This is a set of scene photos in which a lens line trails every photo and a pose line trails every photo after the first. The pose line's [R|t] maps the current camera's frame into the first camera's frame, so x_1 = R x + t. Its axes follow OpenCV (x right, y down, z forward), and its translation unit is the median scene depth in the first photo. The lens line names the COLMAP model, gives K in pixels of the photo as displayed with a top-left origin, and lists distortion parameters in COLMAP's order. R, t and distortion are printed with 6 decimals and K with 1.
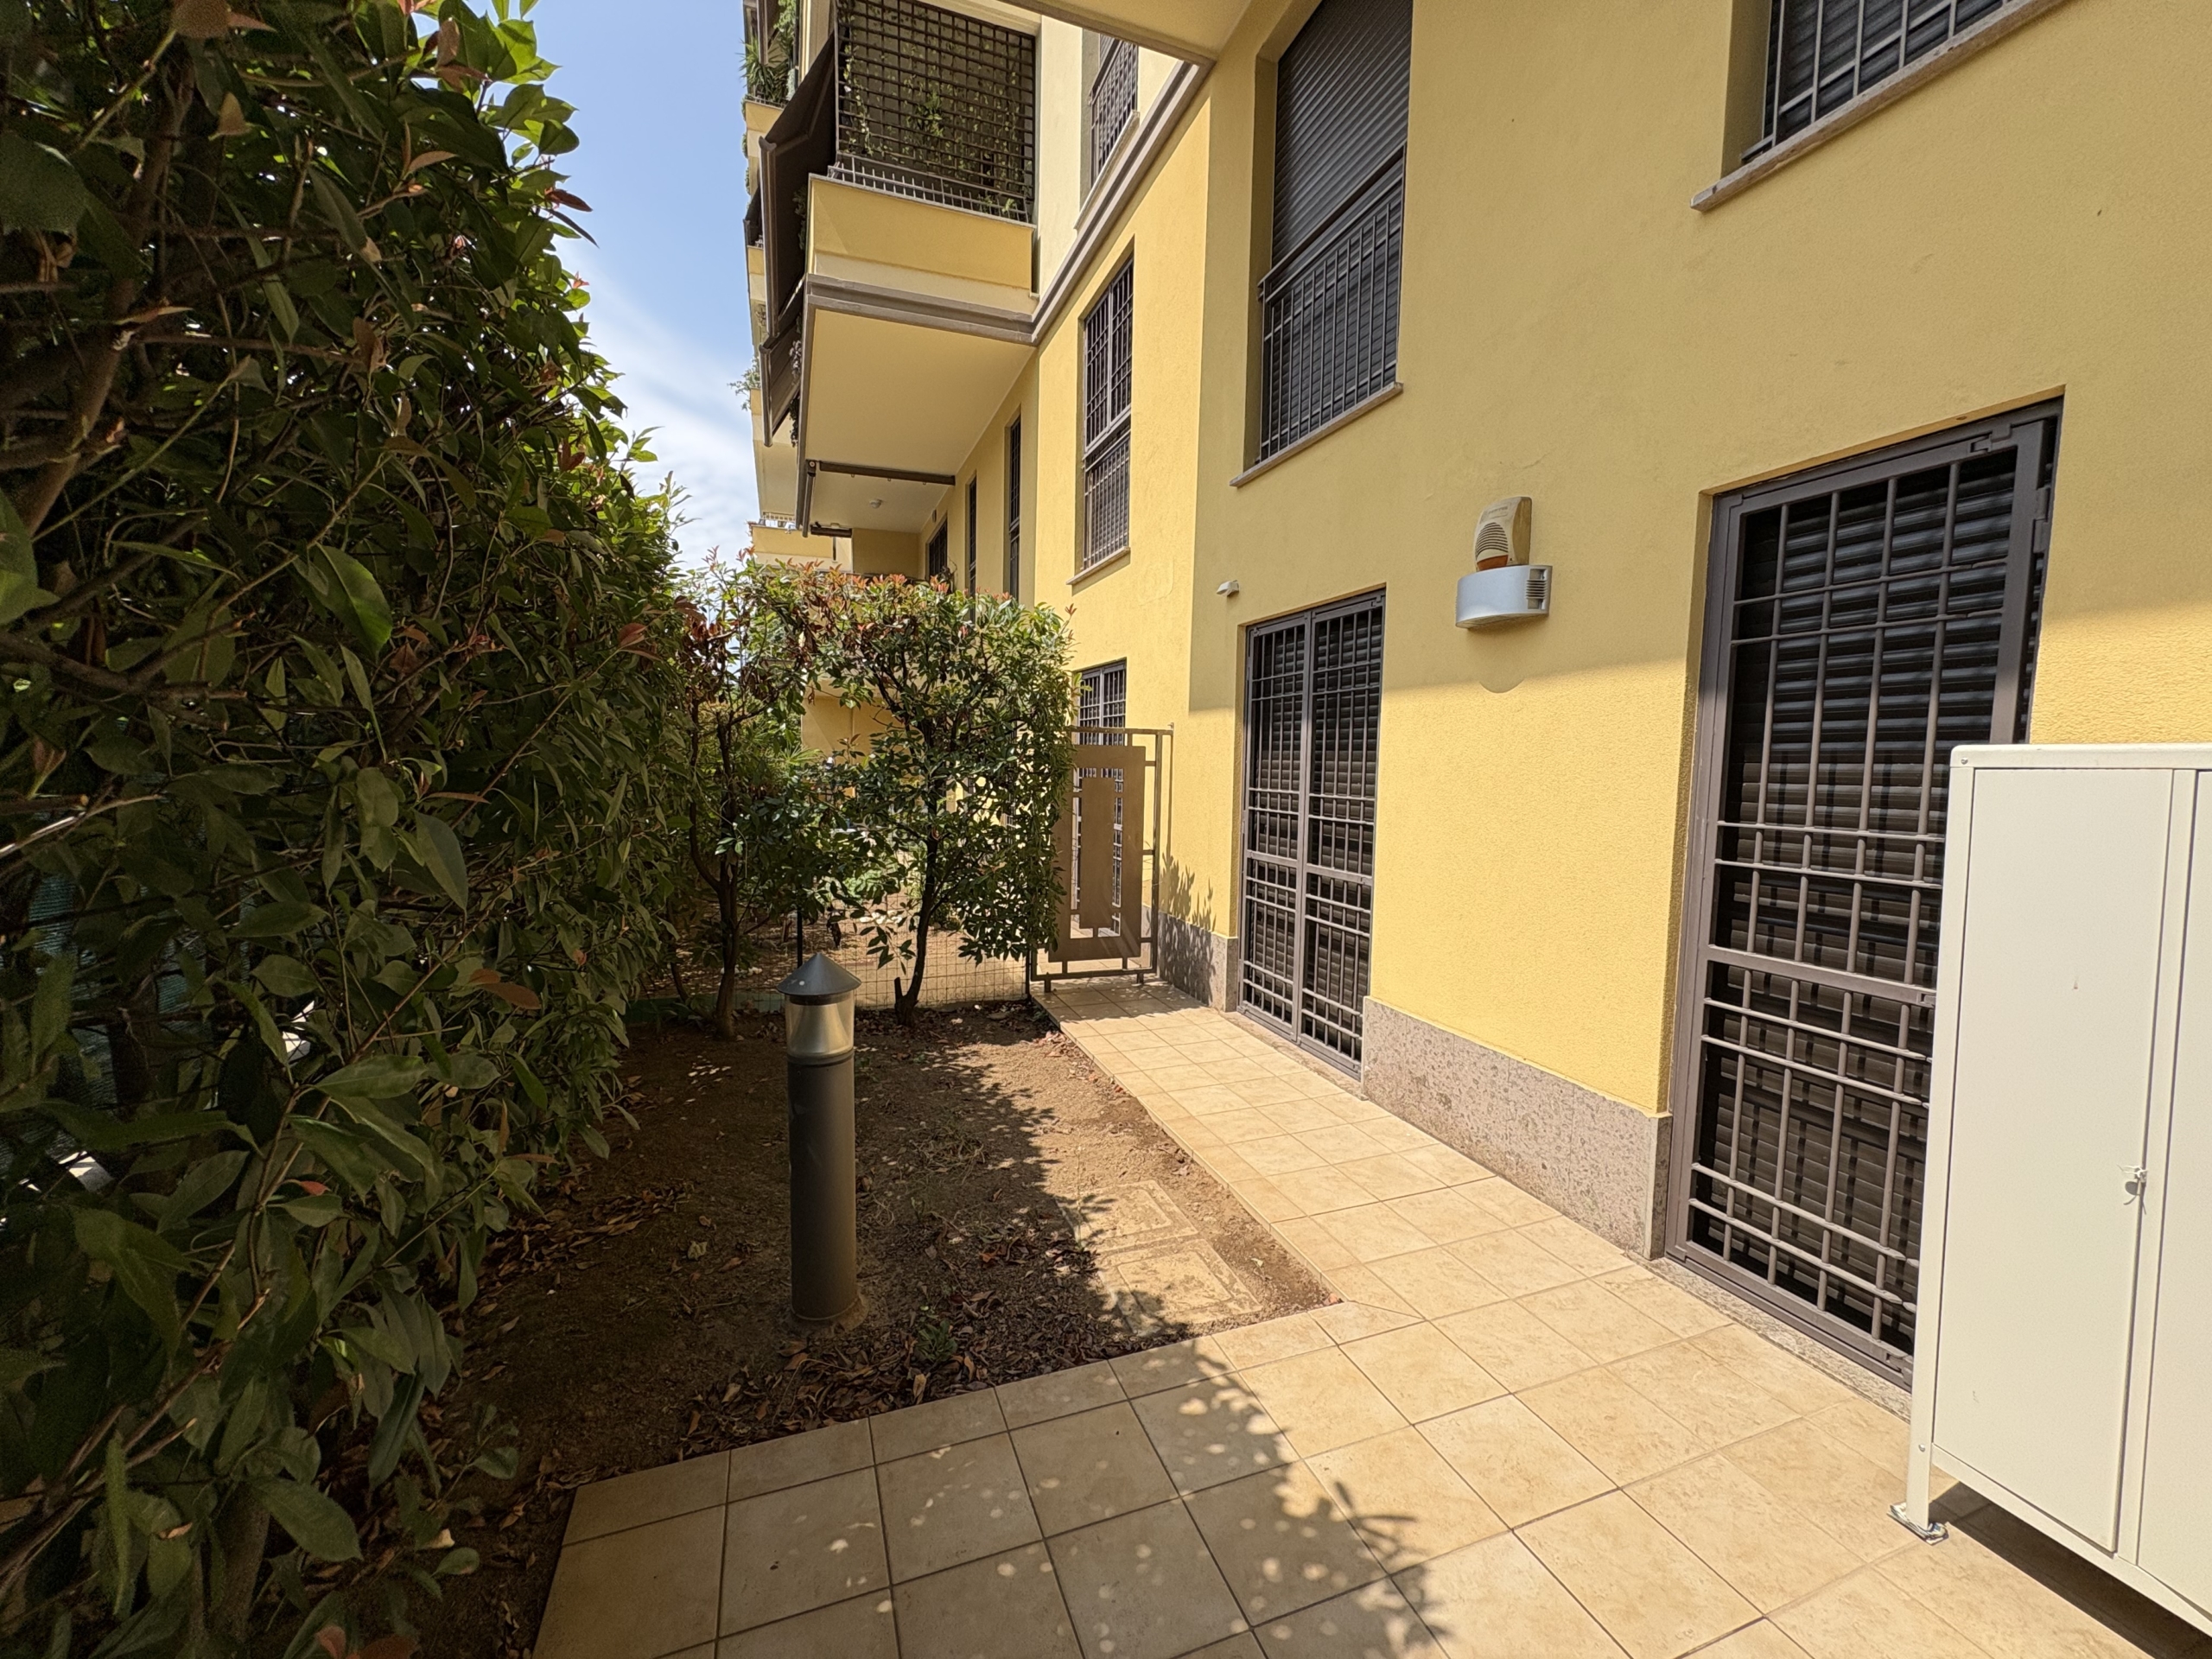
lens RADIAL K [[880.2, 0, 1106.0], [0, 880.2, 829.5], [0, 0, 1]] dist [-0.000237, 0.000584]
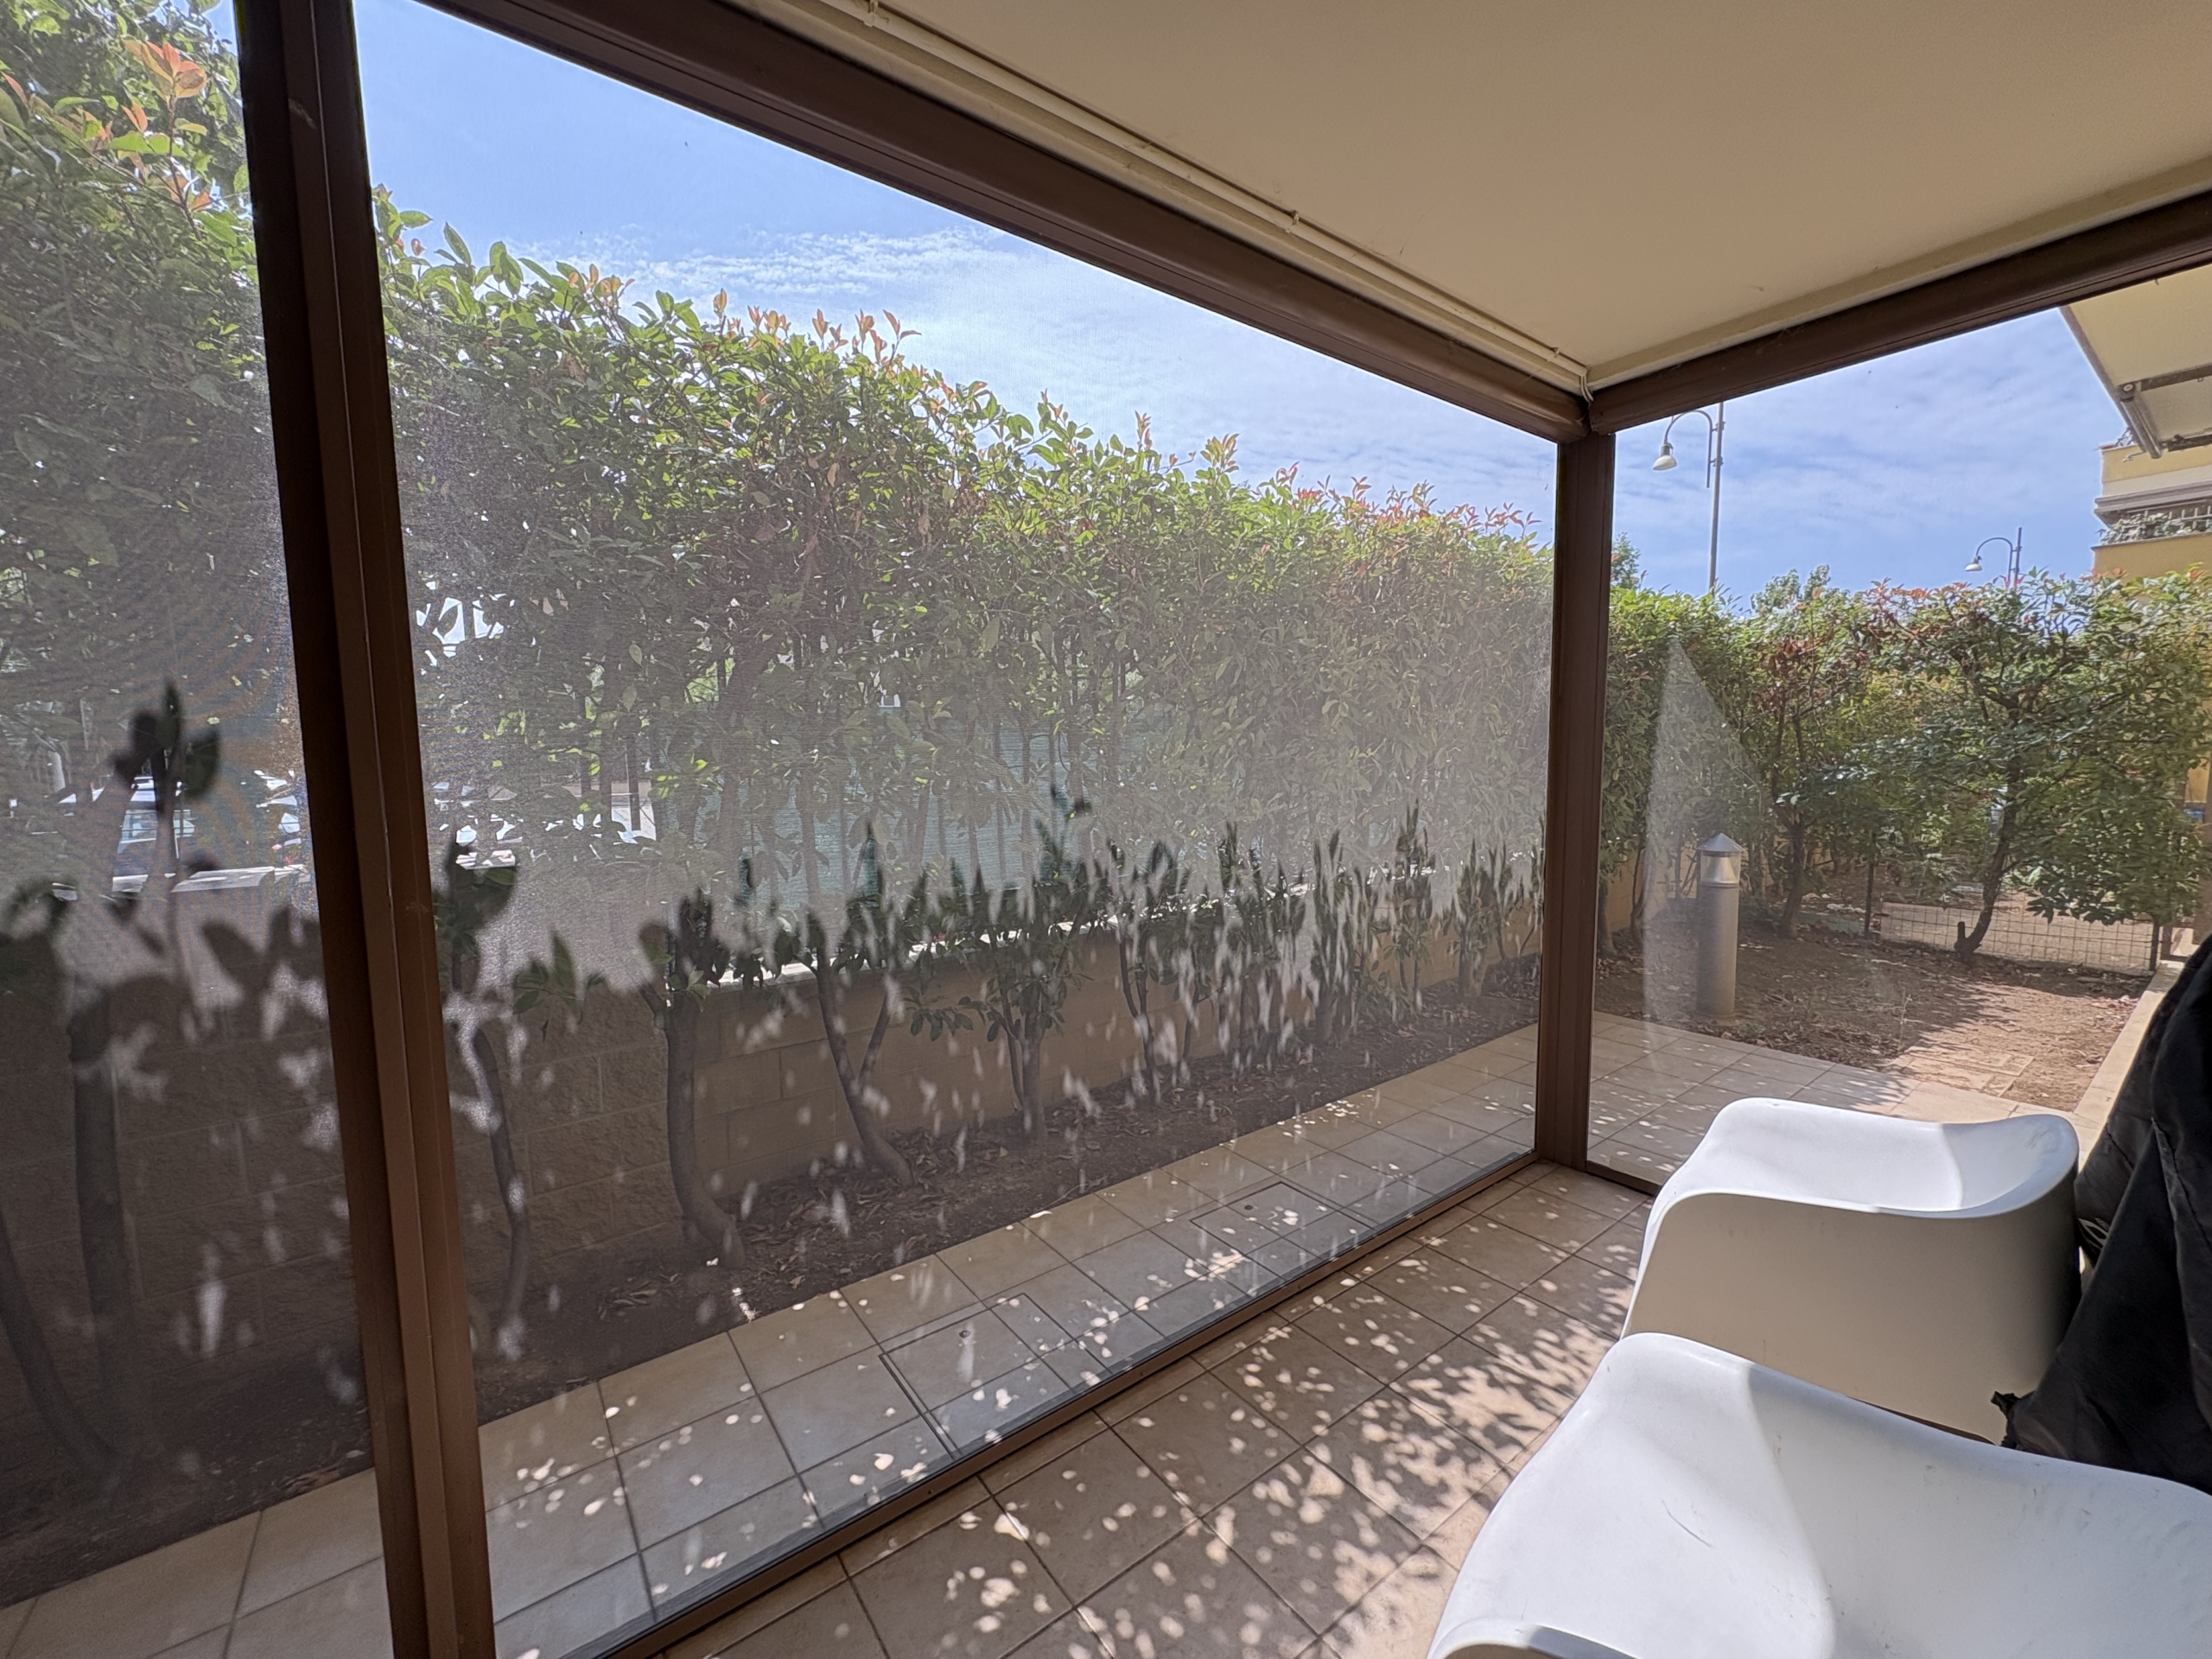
lens RADIAL K [[880.2, 0, 1106.0], [0, 880.2, 829.5], [0, 0, 1]] dist [-0.000237, 0.000584]
pose [[0.272674, 0.074603, -0.959210, 1.147398], [-0.060599, 0.996341, 0.060264, 0.087428], [0.960196, 0.041695, 0.276197, -0.863653]]
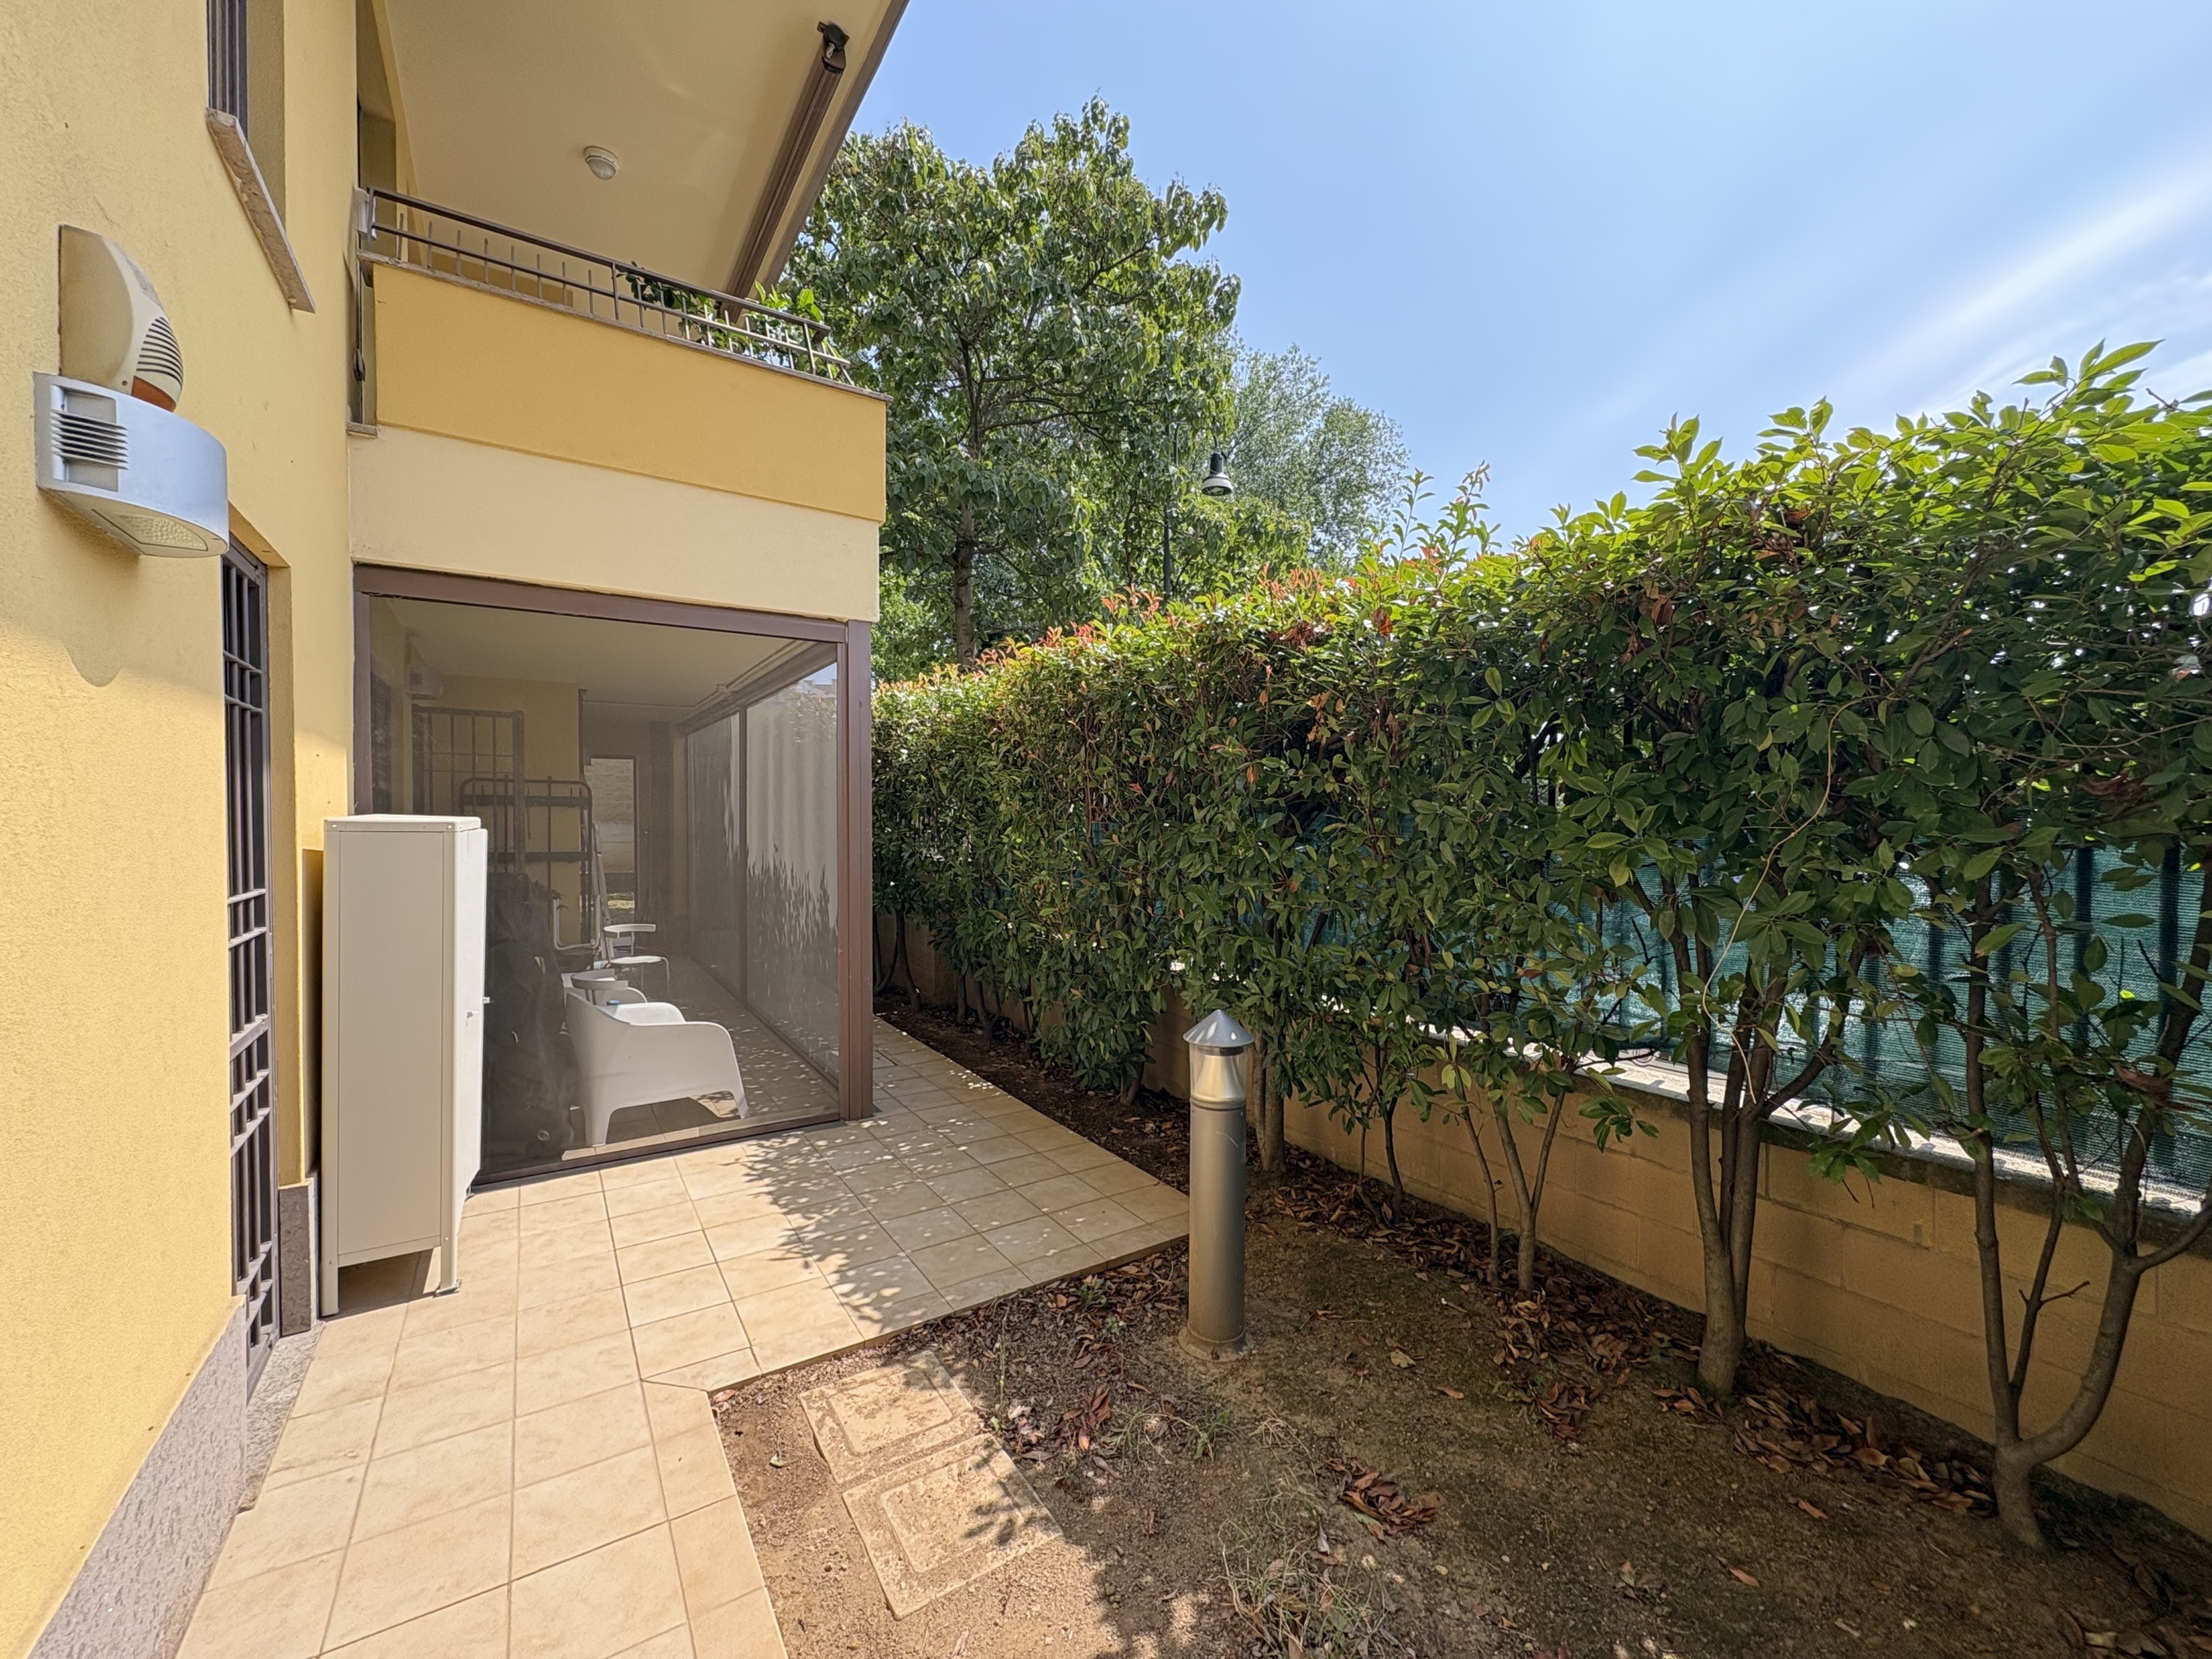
lens RADIAL K [[880.2, 0, 1106.0], [0, 880.2, 829.5], [0, 0, 1]] dist [-0.000237, 0.000584]
pose [[-0.973867, -0.013872, -0.226695, 0.075880], [-0.035971, 0.994956, 0.093645, -0.183437], [0.224253, 0.099352, -0.969453, 1.933495]]
